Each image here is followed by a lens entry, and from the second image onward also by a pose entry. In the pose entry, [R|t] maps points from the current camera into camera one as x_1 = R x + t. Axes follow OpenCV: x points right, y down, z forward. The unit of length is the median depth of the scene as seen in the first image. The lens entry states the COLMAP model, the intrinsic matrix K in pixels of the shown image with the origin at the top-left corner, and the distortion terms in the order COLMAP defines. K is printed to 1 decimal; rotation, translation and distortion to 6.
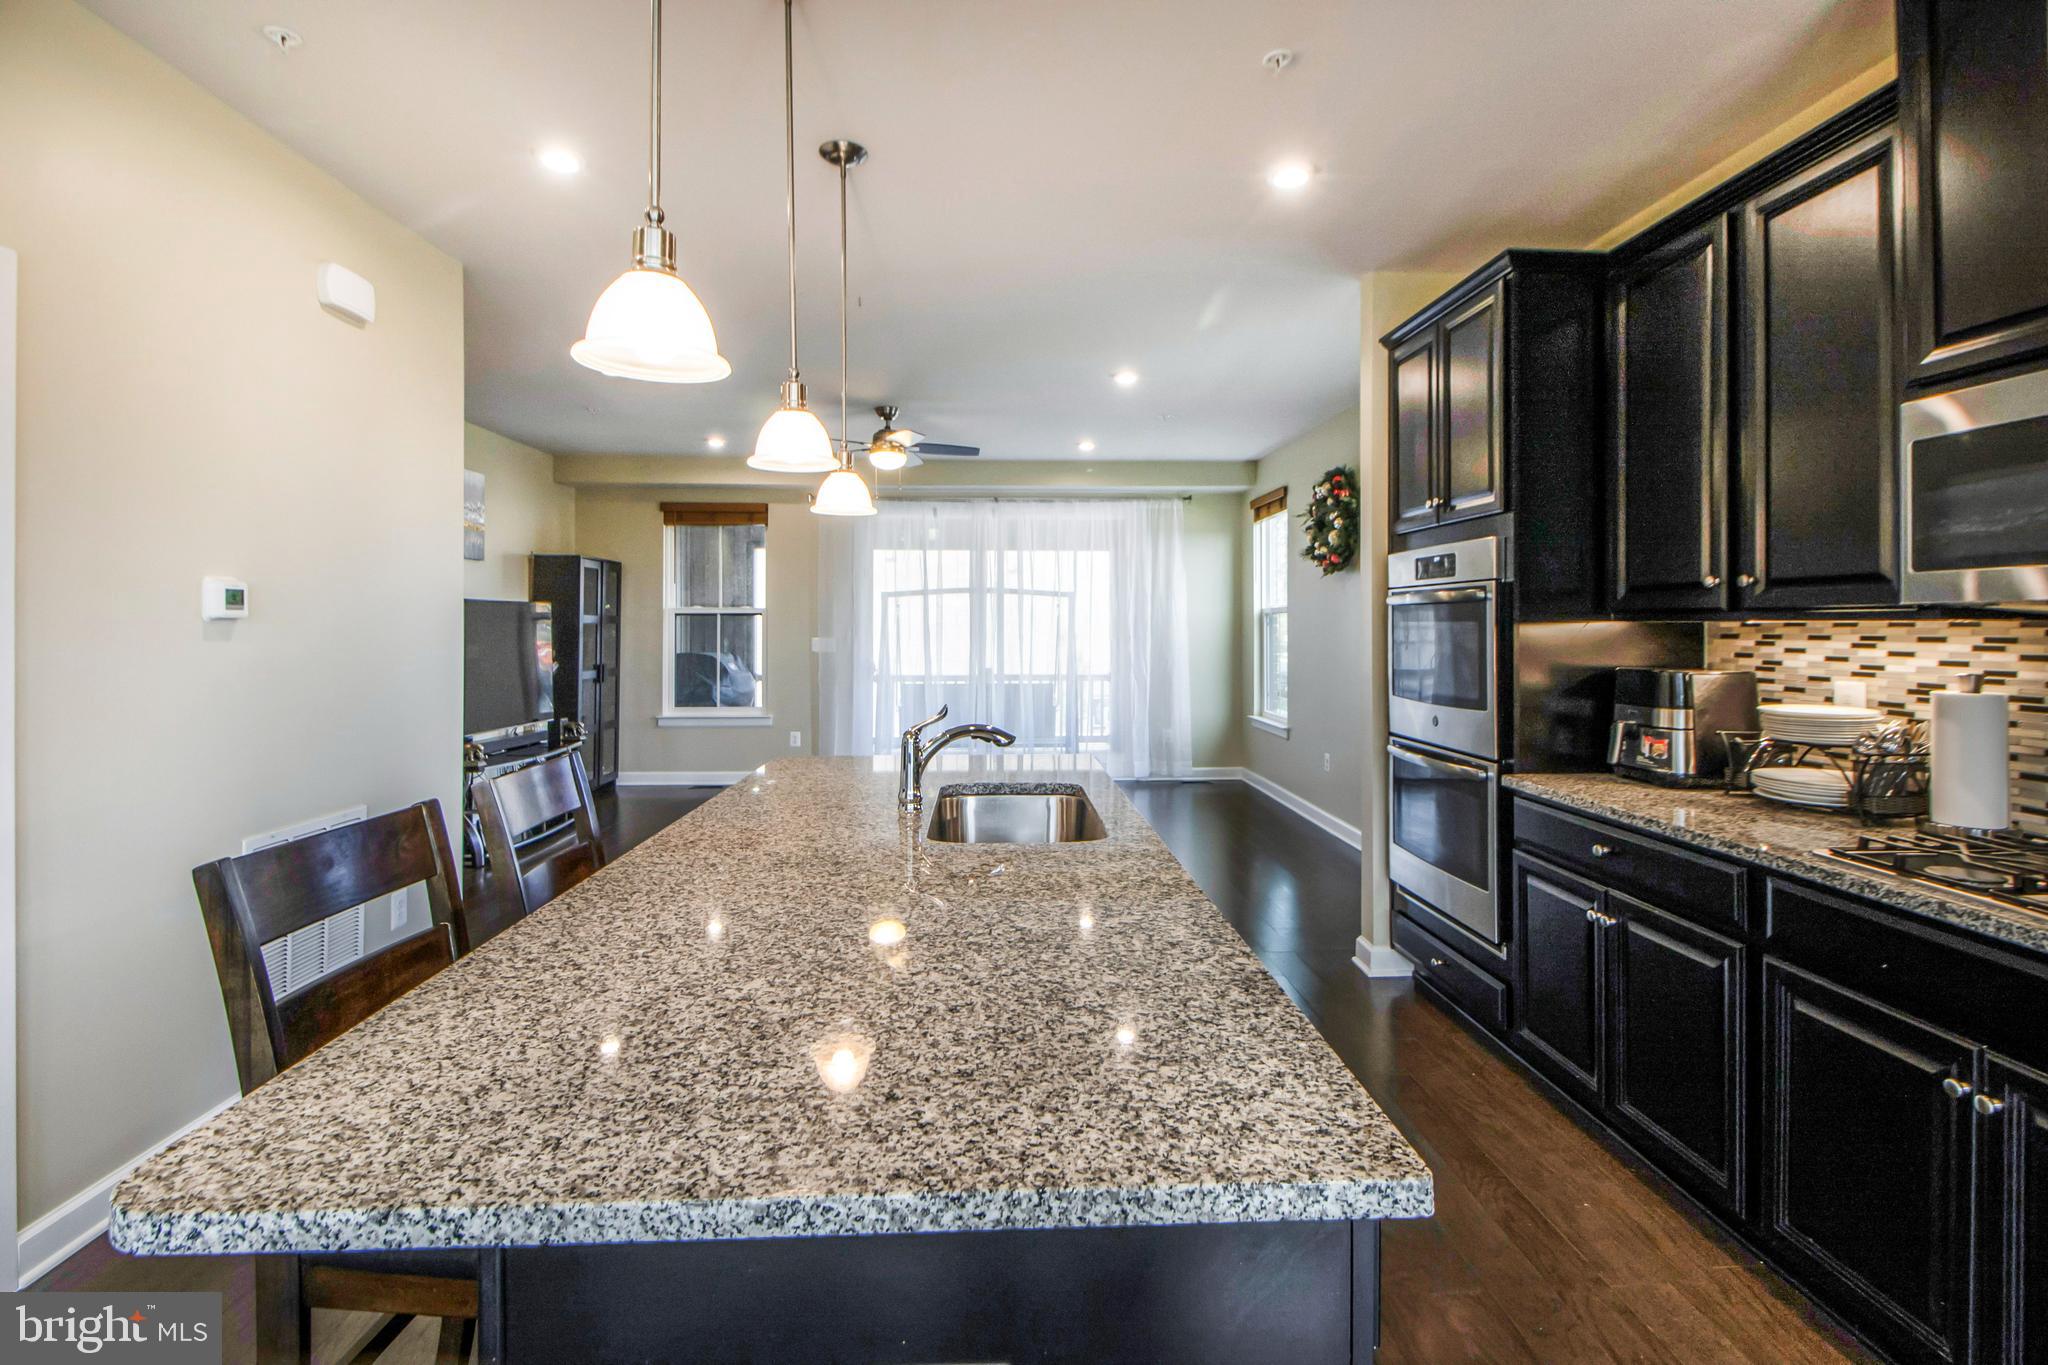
lens RADIAL K [[954.3, 0, 1036.6], [0, 954.3, 618.4], [0, 0, 1]] dist [0.022664, -0.016535]
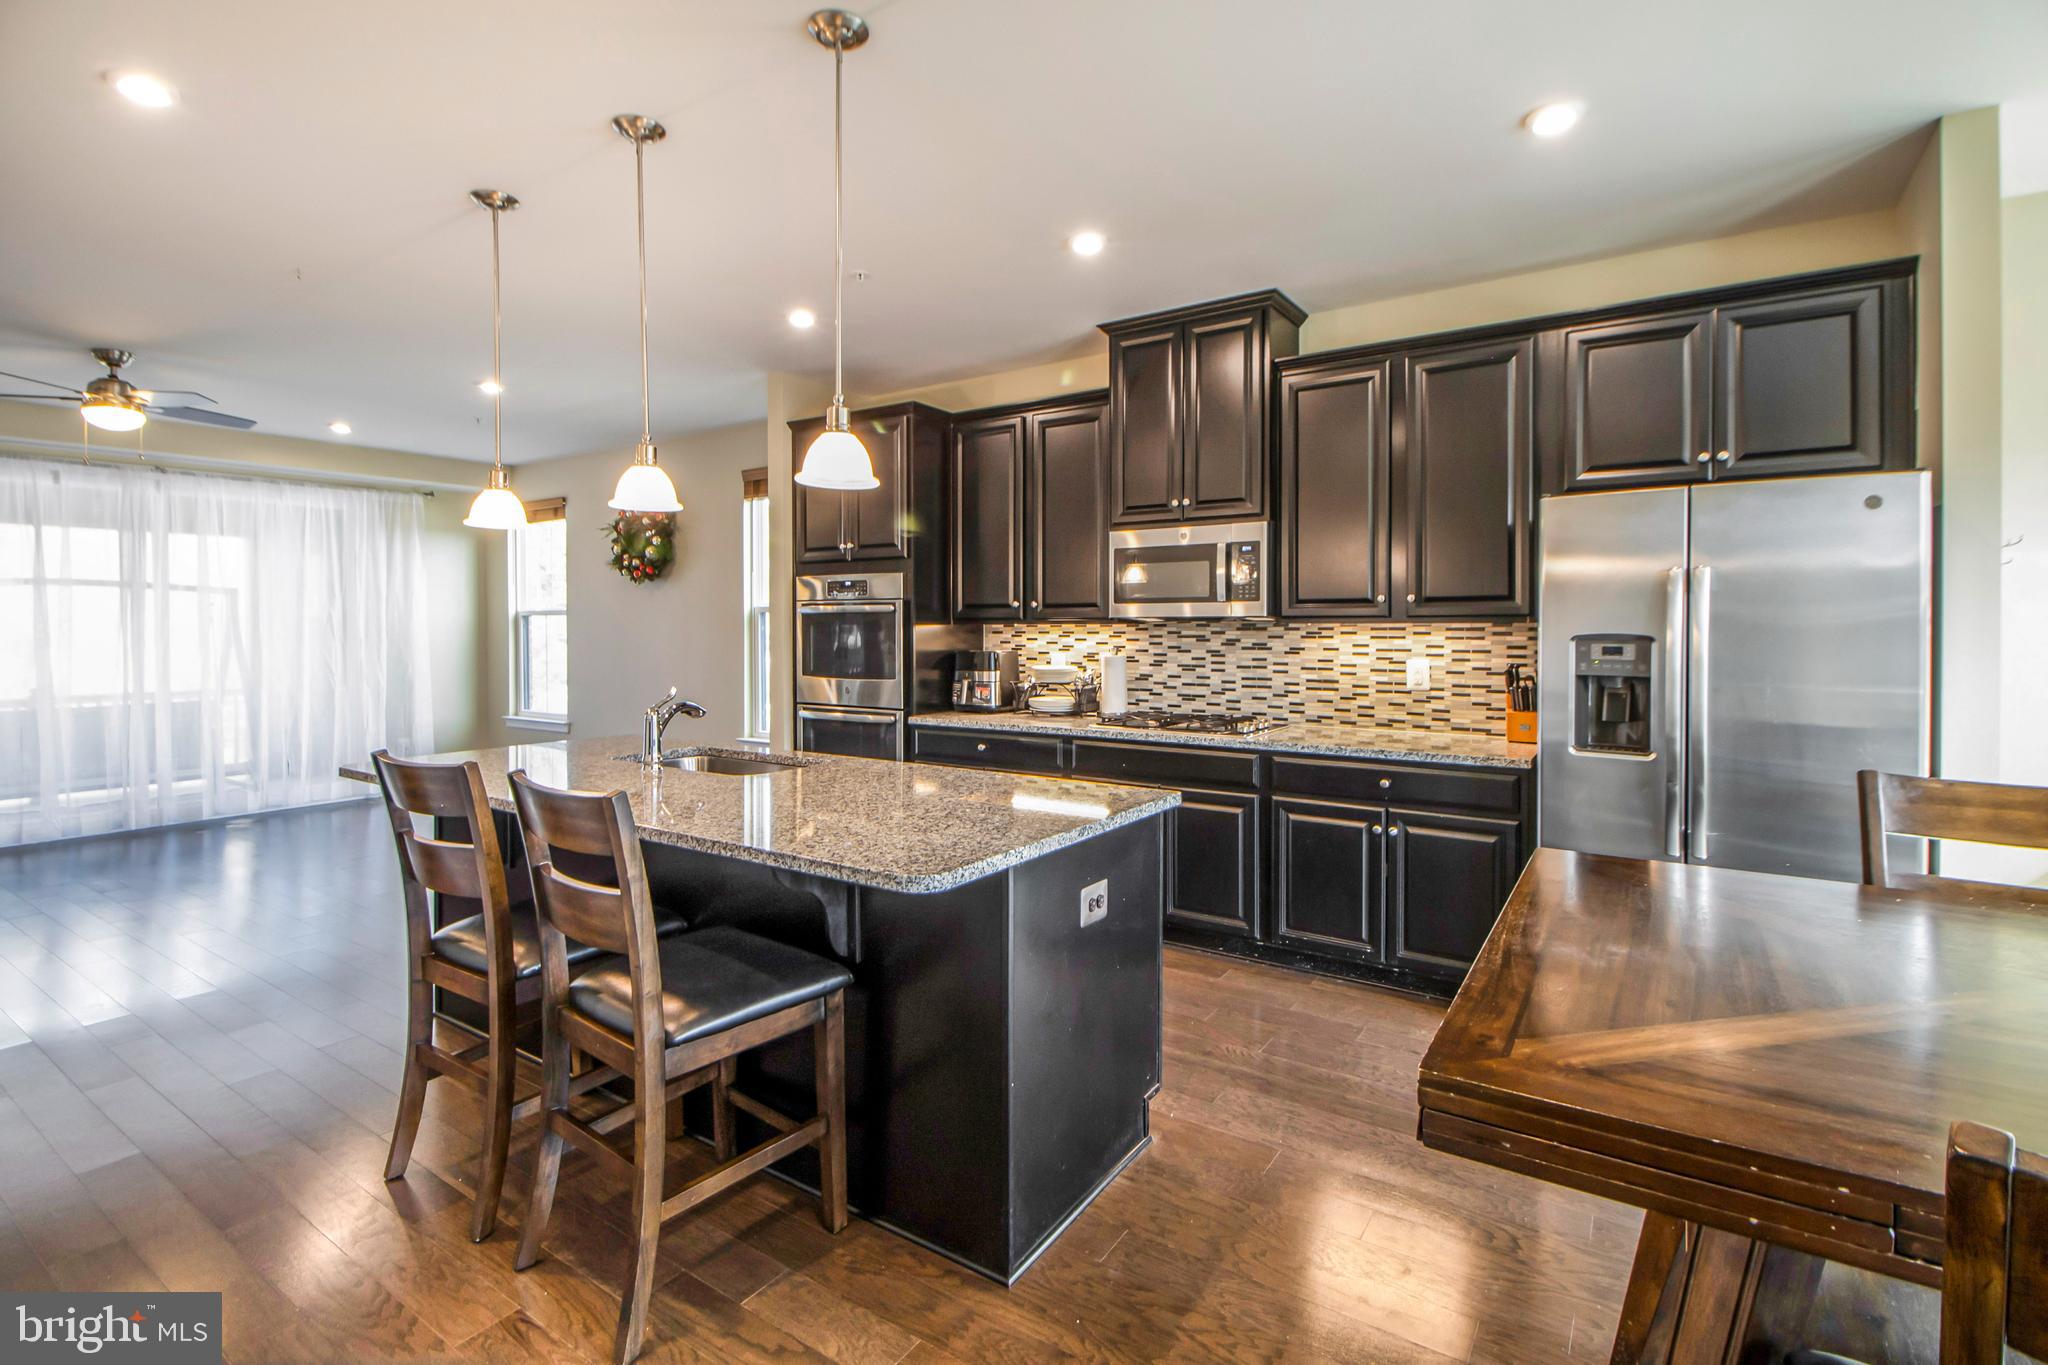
lens RADIAL K [[939.9, 0, 1038.1], [0, 939.9, 633.4], [0, 0, 1]] dist [0.019685, -0.018237]
pose [[0.598718, -0.008453, 0.800915, -0.686818], [-0.002975, 0.999914, 0.012777, -0.002904], [-0.800954, -0.010032, 0.598641, -0.152141]]
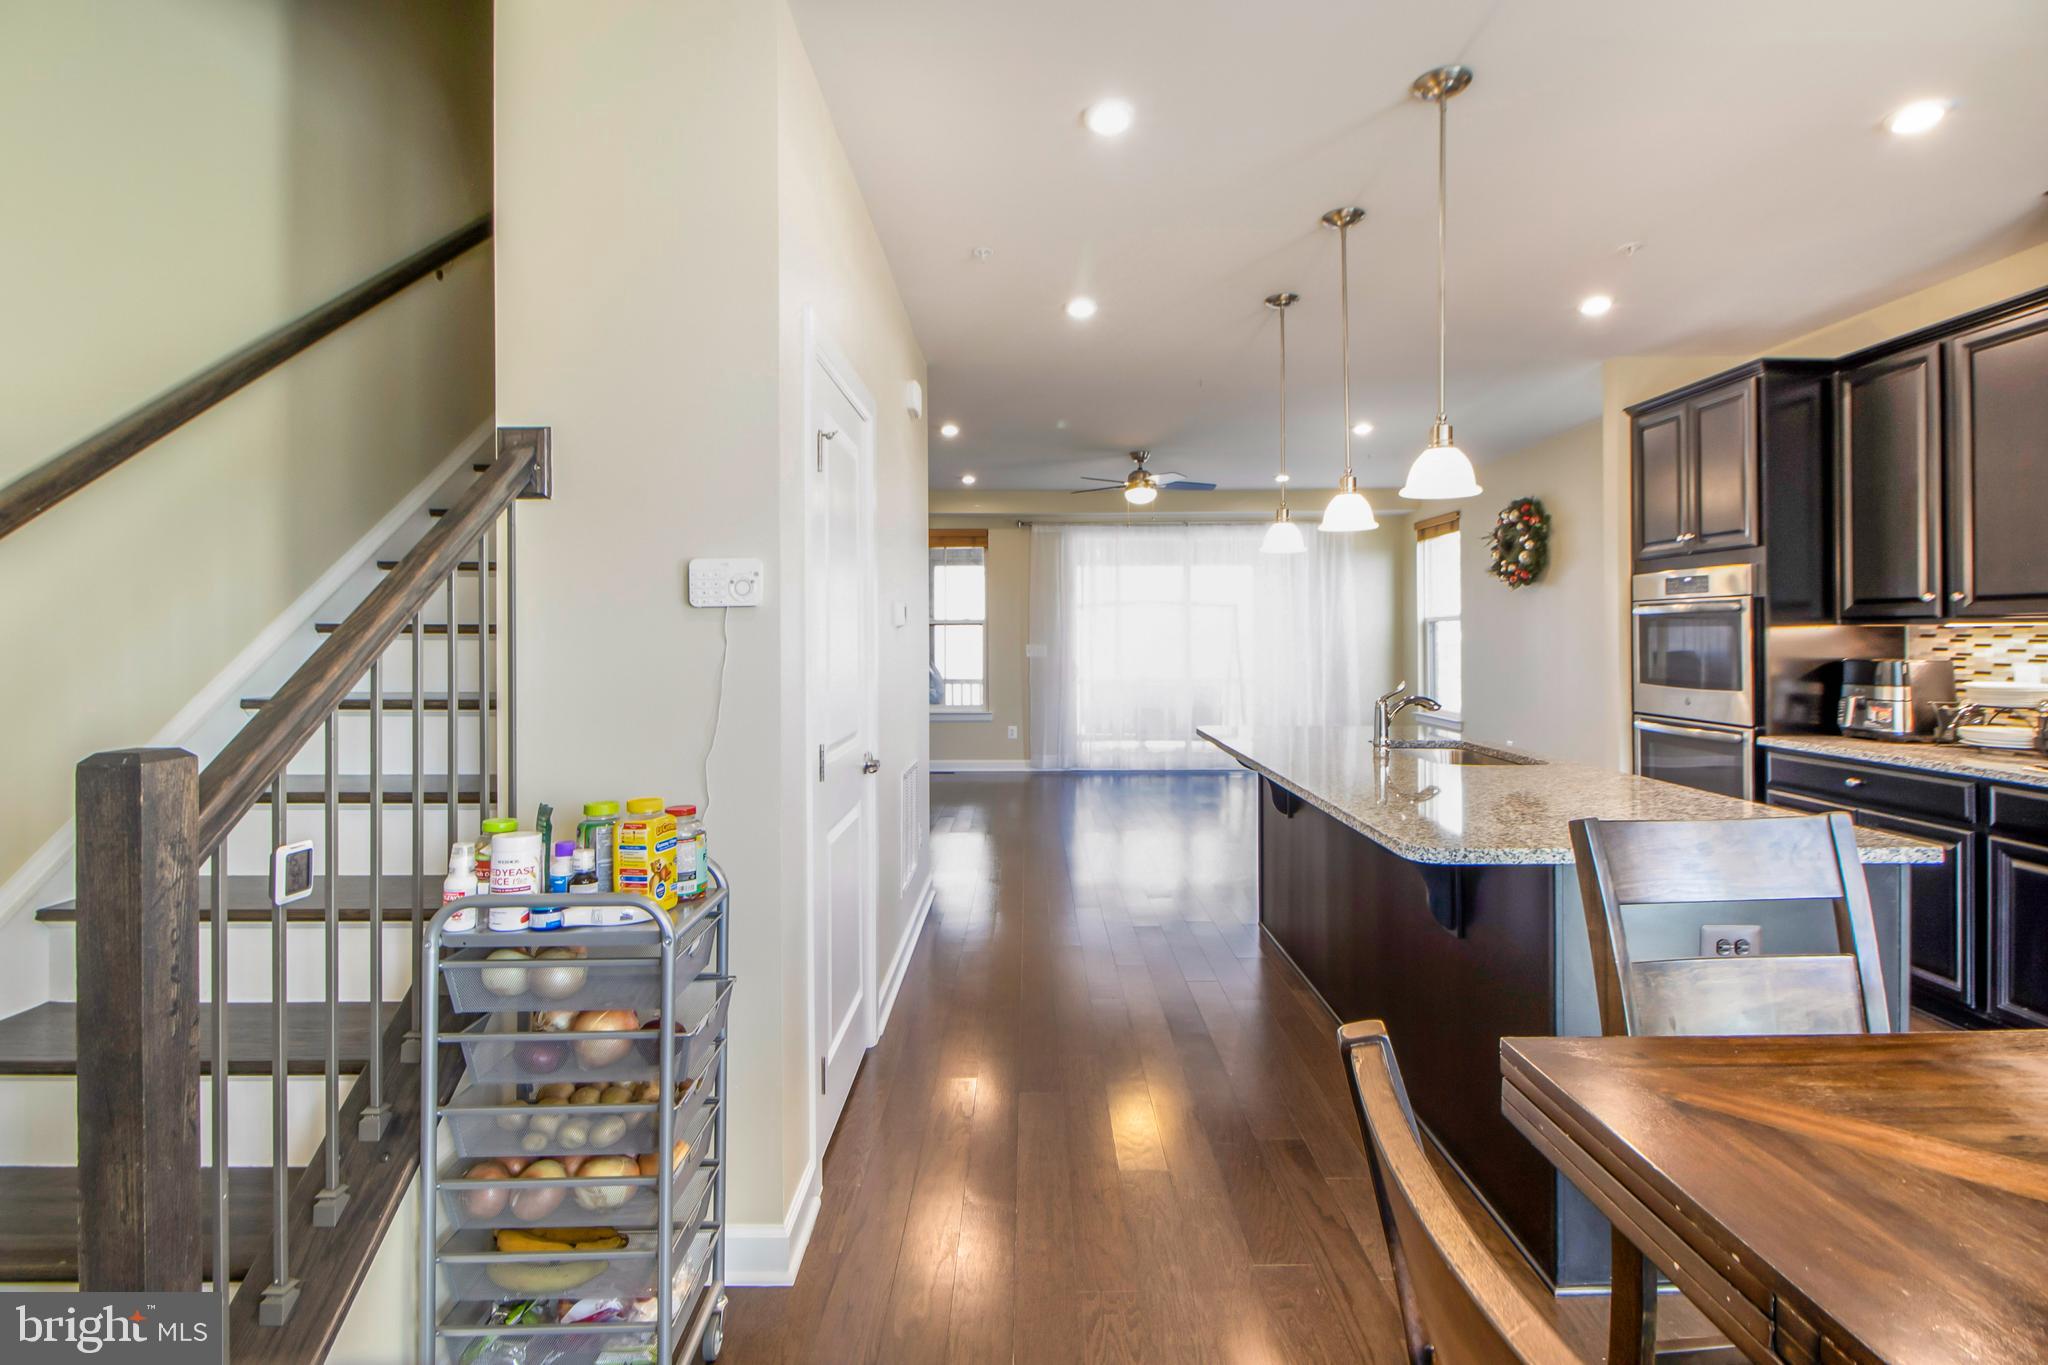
lens RADIAL K [[945.8, 0, 1039.6], [0, 945.8, 629.0], [0, 0, 1]] dist [0.021851, -0.016852]
pose [[0.998995, -0.003560, -0.044685, -0.491586], [0.003581, 0.999994, 0.000375, 0.003736], [0.044683, -0.000535, 0.999001, -0.422022]]
